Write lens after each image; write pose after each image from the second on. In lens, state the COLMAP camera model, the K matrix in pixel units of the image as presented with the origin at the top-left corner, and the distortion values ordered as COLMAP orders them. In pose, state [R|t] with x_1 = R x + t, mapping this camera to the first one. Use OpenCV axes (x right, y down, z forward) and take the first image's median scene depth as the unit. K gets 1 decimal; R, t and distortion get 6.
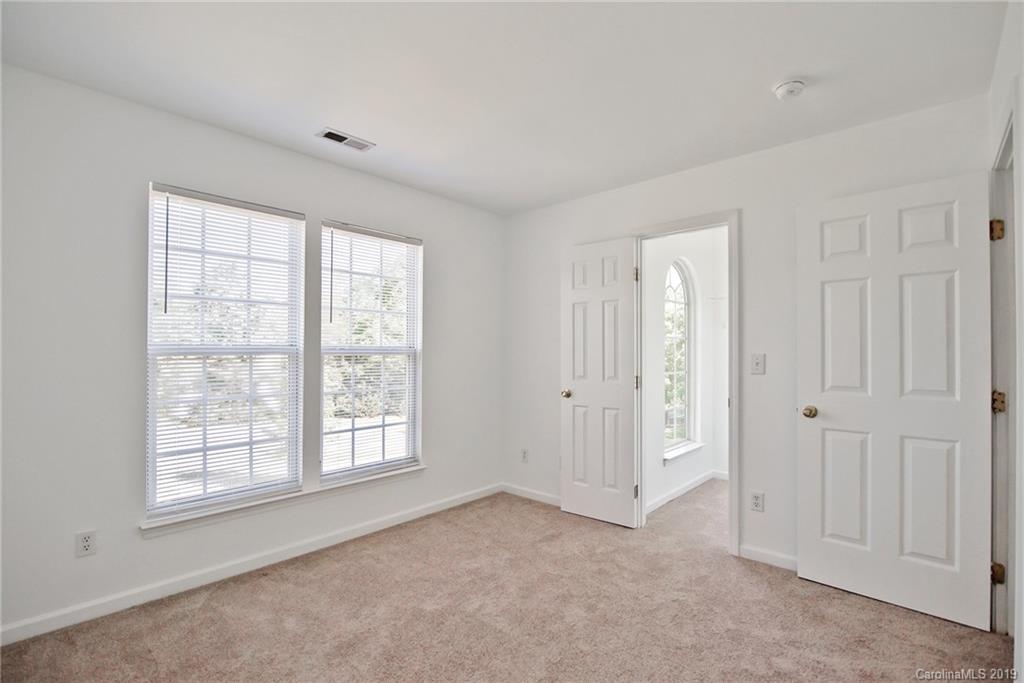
lens RADIAL K [[479.5, 0, 512.0], [0, 479.5, 341.5], [0, 0, 1]] dist [-0.022103, 0.002188]
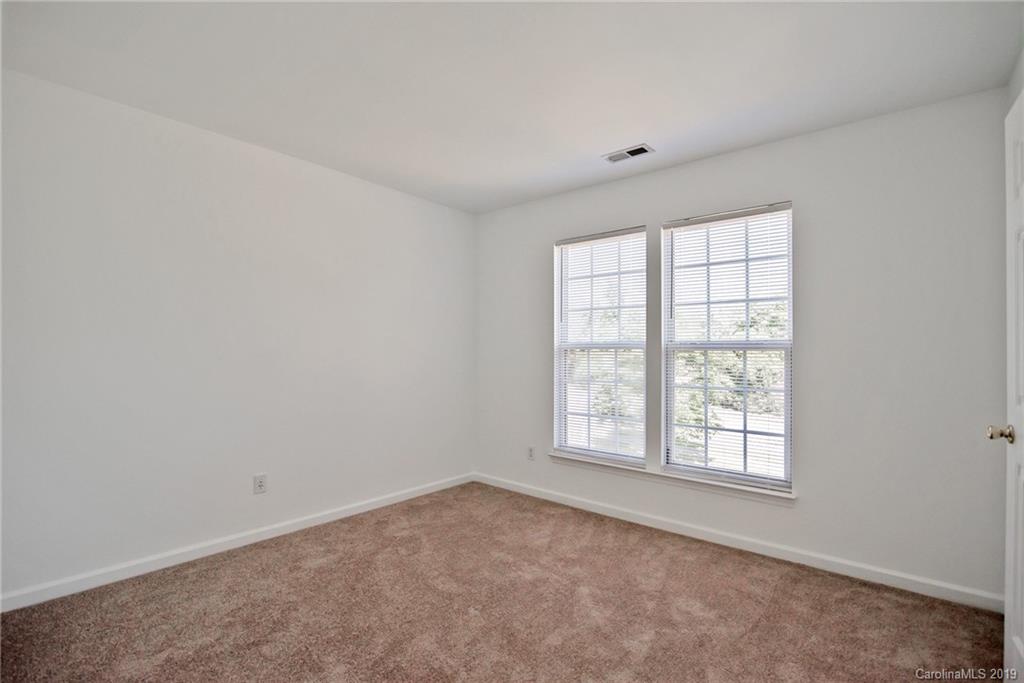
lens RADIAL K [[450.6, 0, 512.0], [0, 450.6, 341.5], [0, 0, 1]] dist [-0.026638, 0.000098]
pose [[0.045899, -0.010905, -0.998887, 0.582389], [0.019669, 0.999756, -0.010011, 0.012380], [0.998752, -0.019188, 0.046102, 0.600042]]
